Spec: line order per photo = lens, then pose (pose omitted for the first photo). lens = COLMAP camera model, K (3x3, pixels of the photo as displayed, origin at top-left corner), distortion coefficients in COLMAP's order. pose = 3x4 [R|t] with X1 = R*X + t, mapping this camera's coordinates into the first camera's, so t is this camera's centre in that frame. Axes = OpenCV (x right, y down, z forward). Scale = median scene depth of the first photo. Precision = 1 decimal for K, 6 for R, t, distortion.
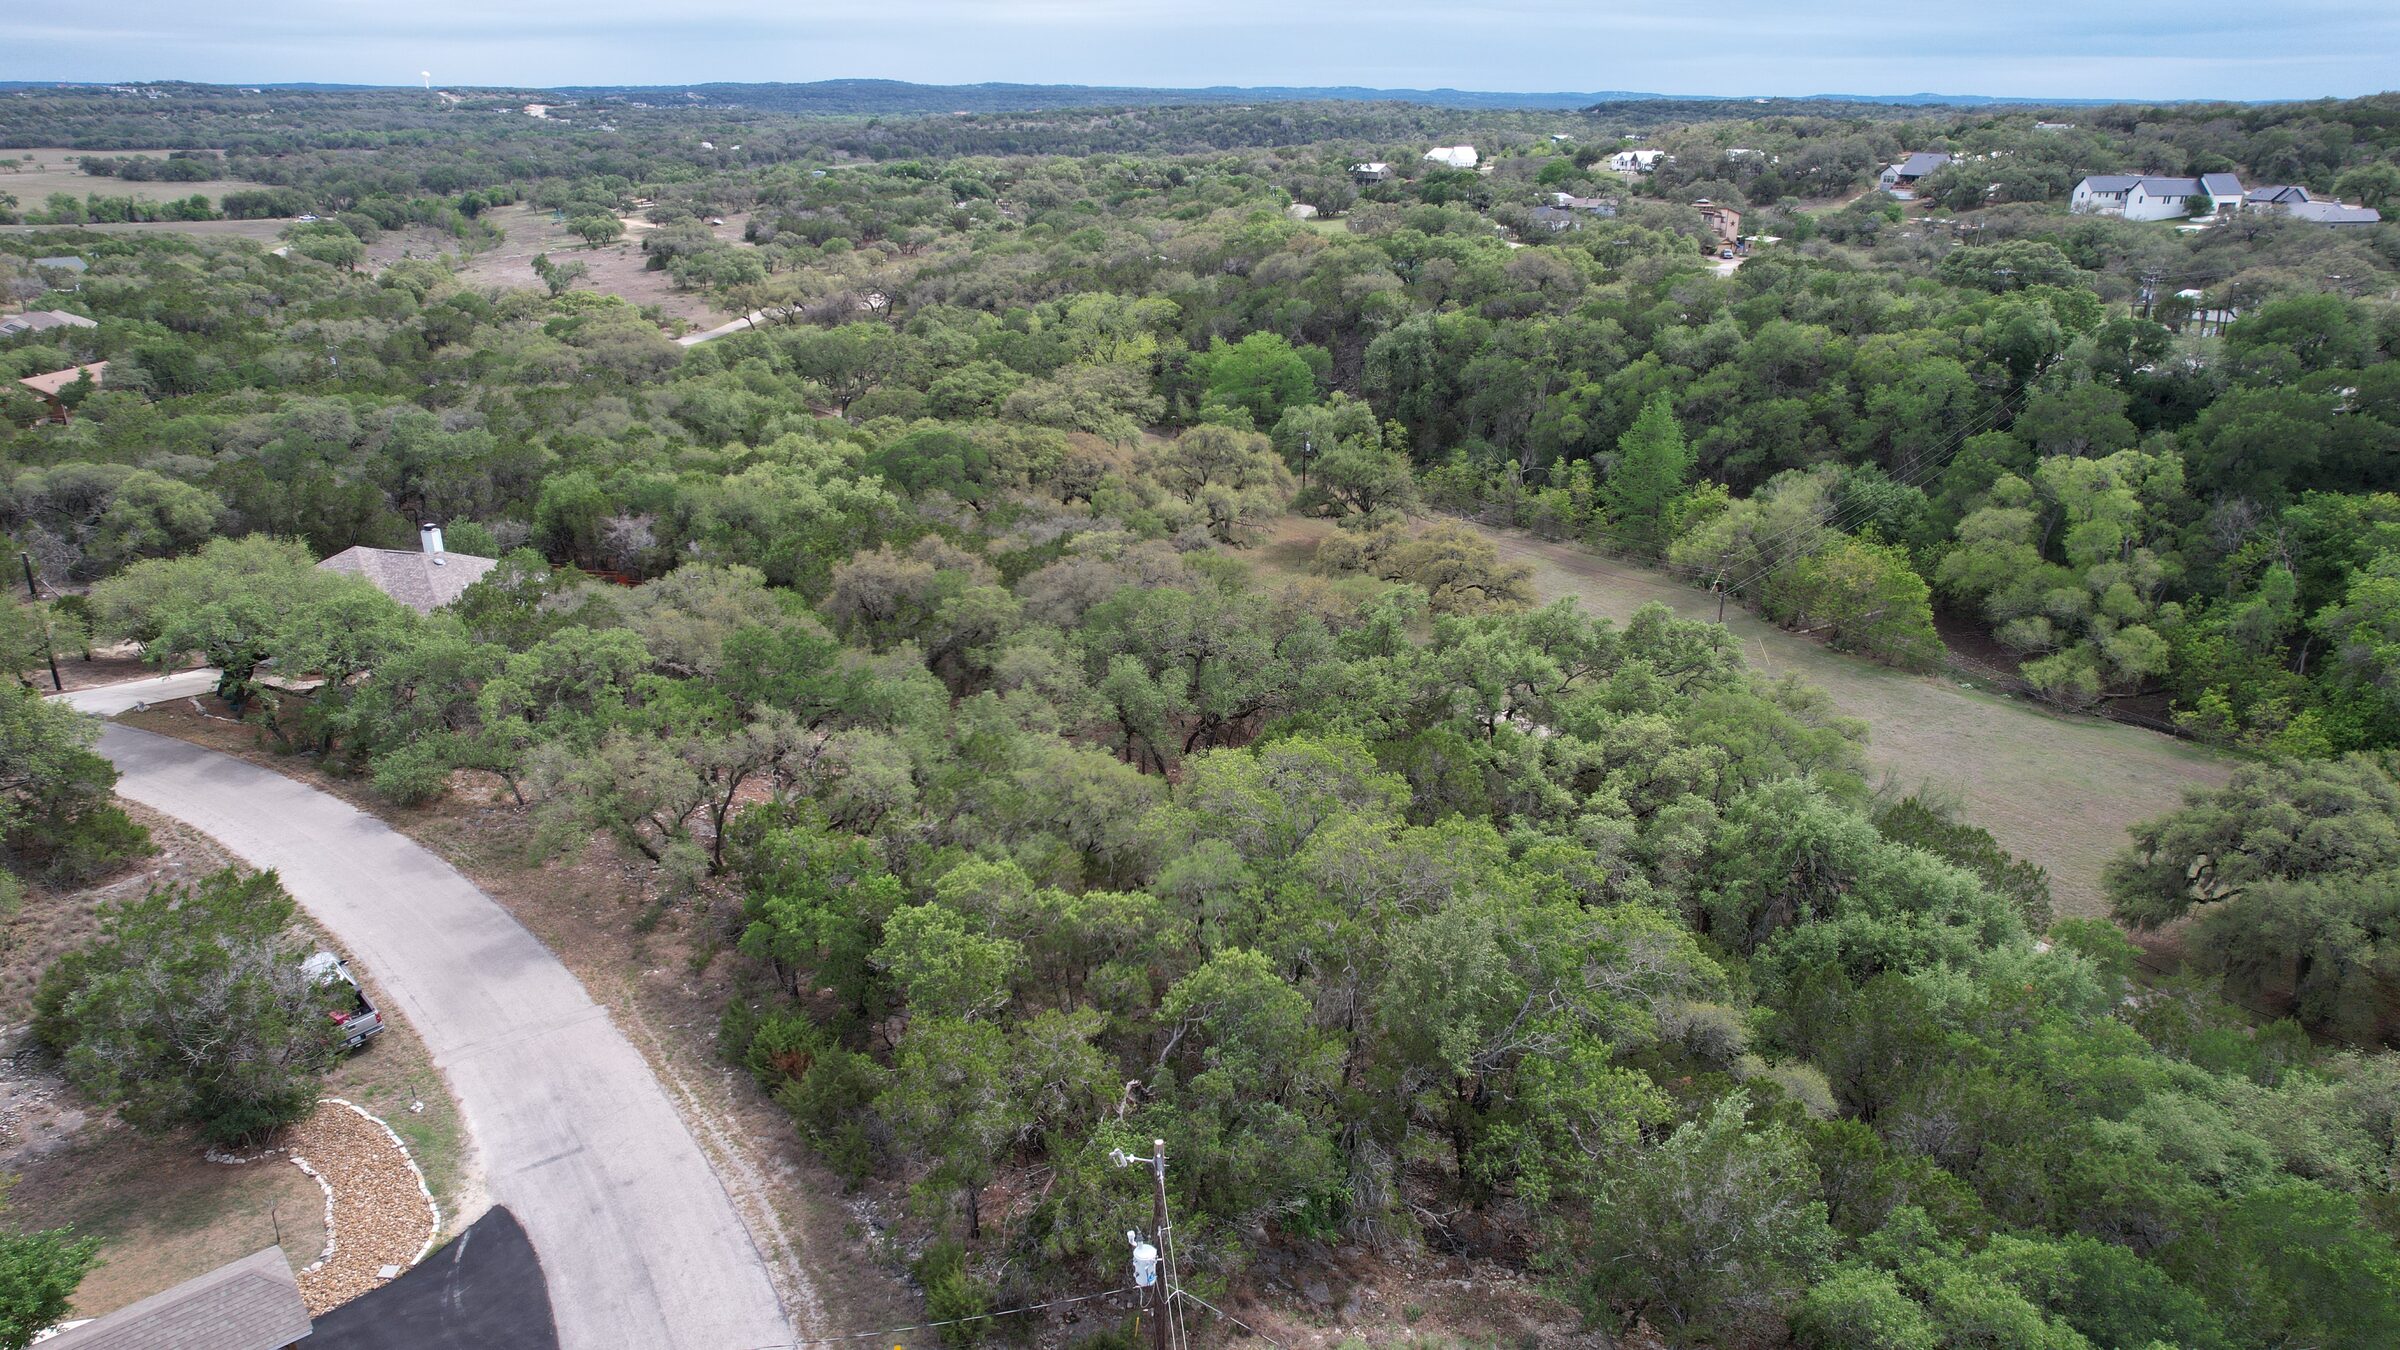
lens RADIAL K [[1553.8, 0, 1192.5], [0, 1553.8, 671.8], [0, 0, 1]] dist [-0.080759, 0.071893]
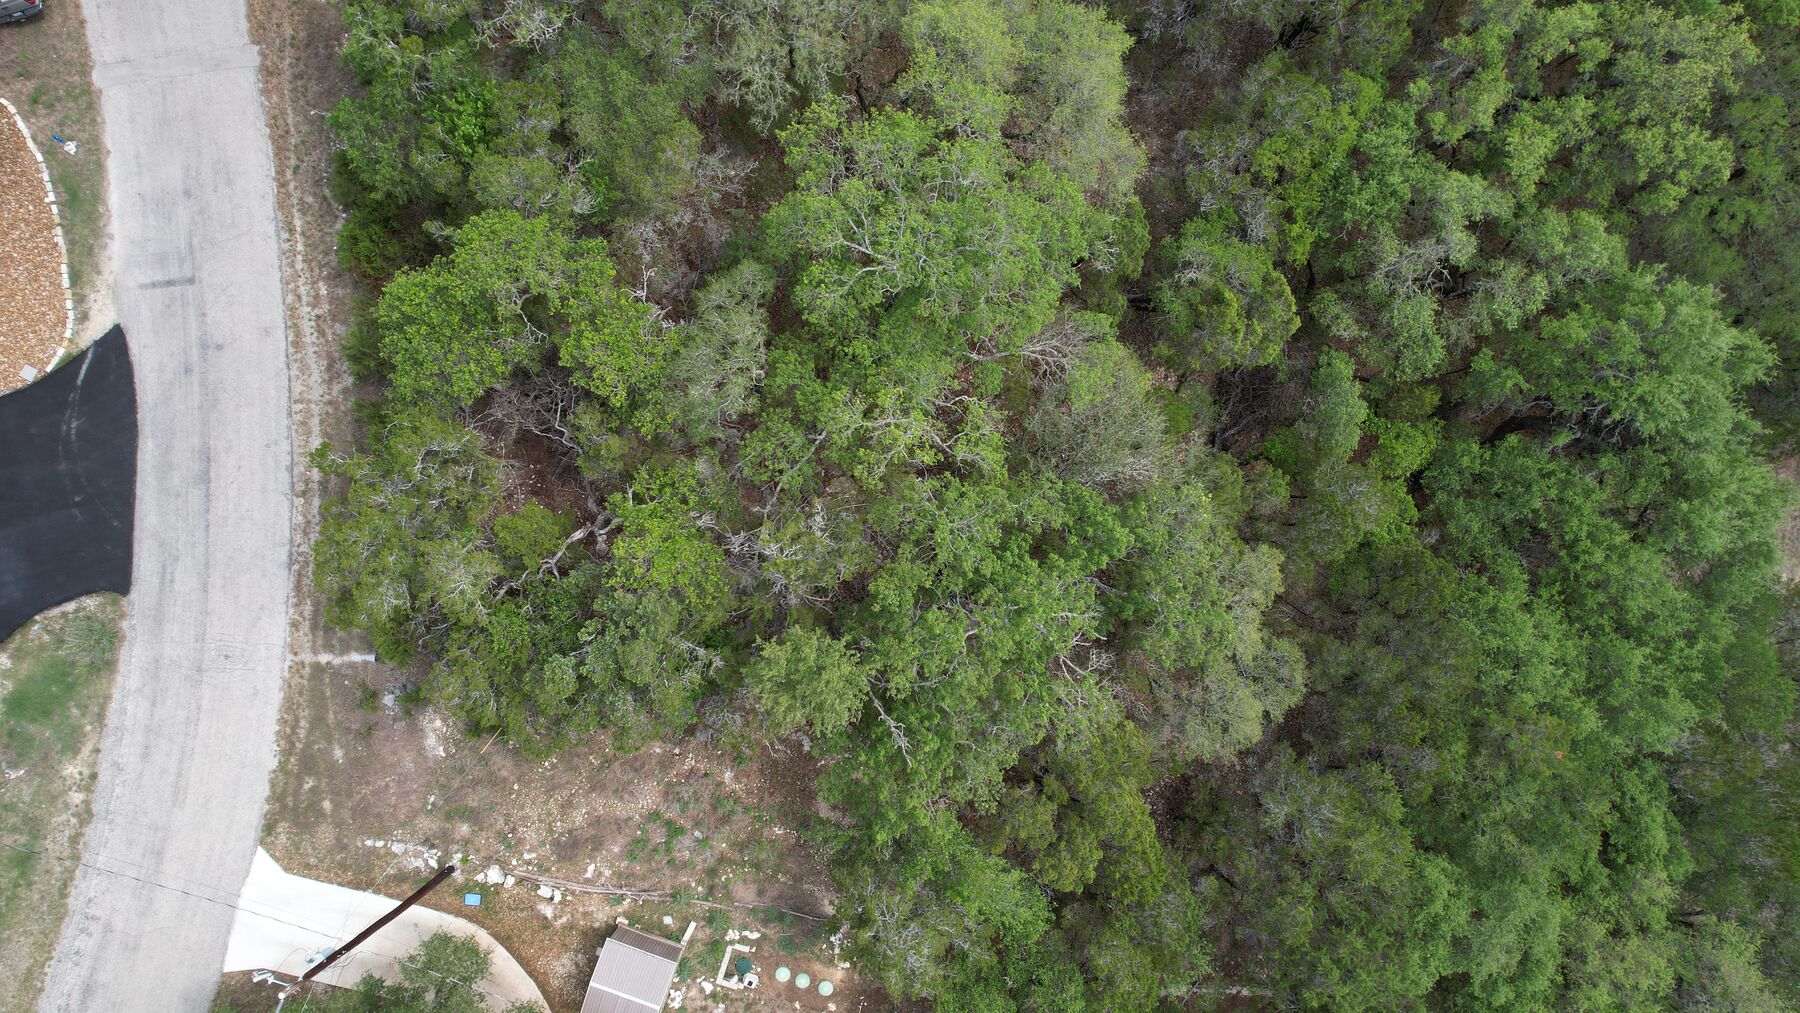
lens RADIAL K [[1165.3, 0, 902.1], [0, 1165.3, 513.7], [0, 0, 1]] dist [-0.080759, 0.071893]
pose [[0.871451, 0.490384, -0.009868, 0.039076], [-0.172118, 0.324583, 0.930065, -0.130619], [0.459292, -0.808808, 0.367262, 0.202709]]
